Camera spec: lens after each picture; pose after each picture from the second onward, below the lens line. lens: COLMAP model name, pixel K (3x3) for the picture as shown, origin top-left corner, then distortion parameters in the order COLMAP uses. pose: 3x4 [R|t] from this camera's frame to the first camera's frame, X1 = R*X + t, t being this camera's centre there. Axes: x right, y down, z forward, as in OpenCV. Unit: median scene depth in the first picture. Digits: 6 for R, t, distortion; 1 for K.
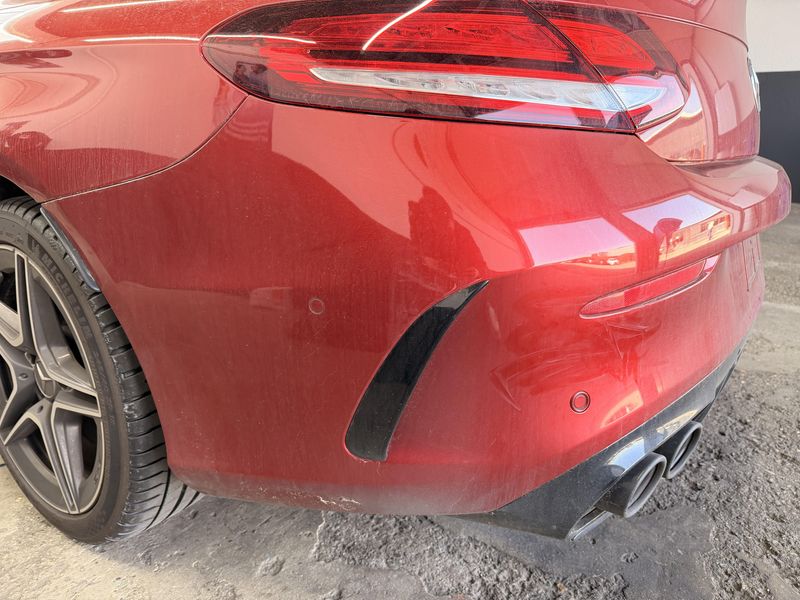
lens RADIAL K [[560.7, 0, 404.6], [0, 560.7, 303.4], [0, 0, 1]] dist [0.003959, -0.022552]
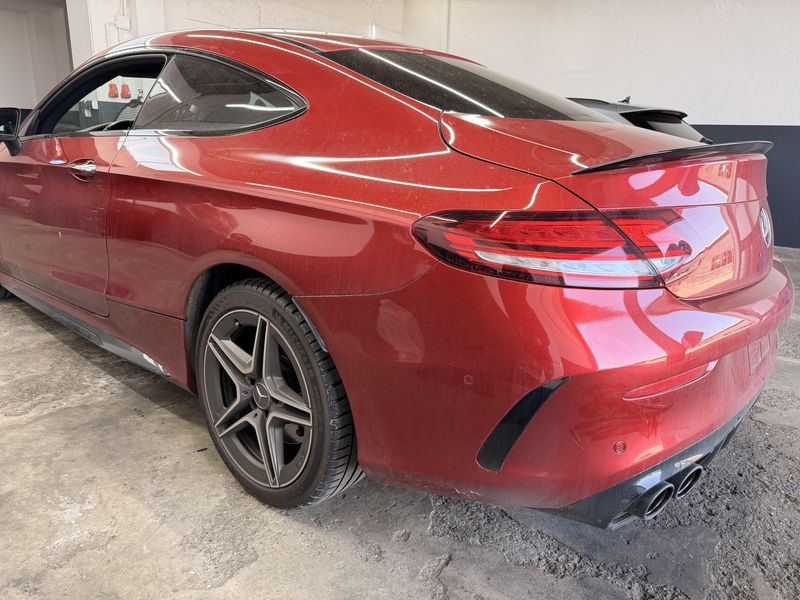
lens RADIAL K [[577.8, 0, 400.0], [0, 577.8, 300.0], [0, 0, 1]] dist [0.004301, -0.014179]
pose [[0.993332, 0.065103, -0.095143, -0.138070], [-0.066432, 0.997732, -0.010866, -0.134064], [0.094220, 0.017114, 0.995404, -0.530406]]
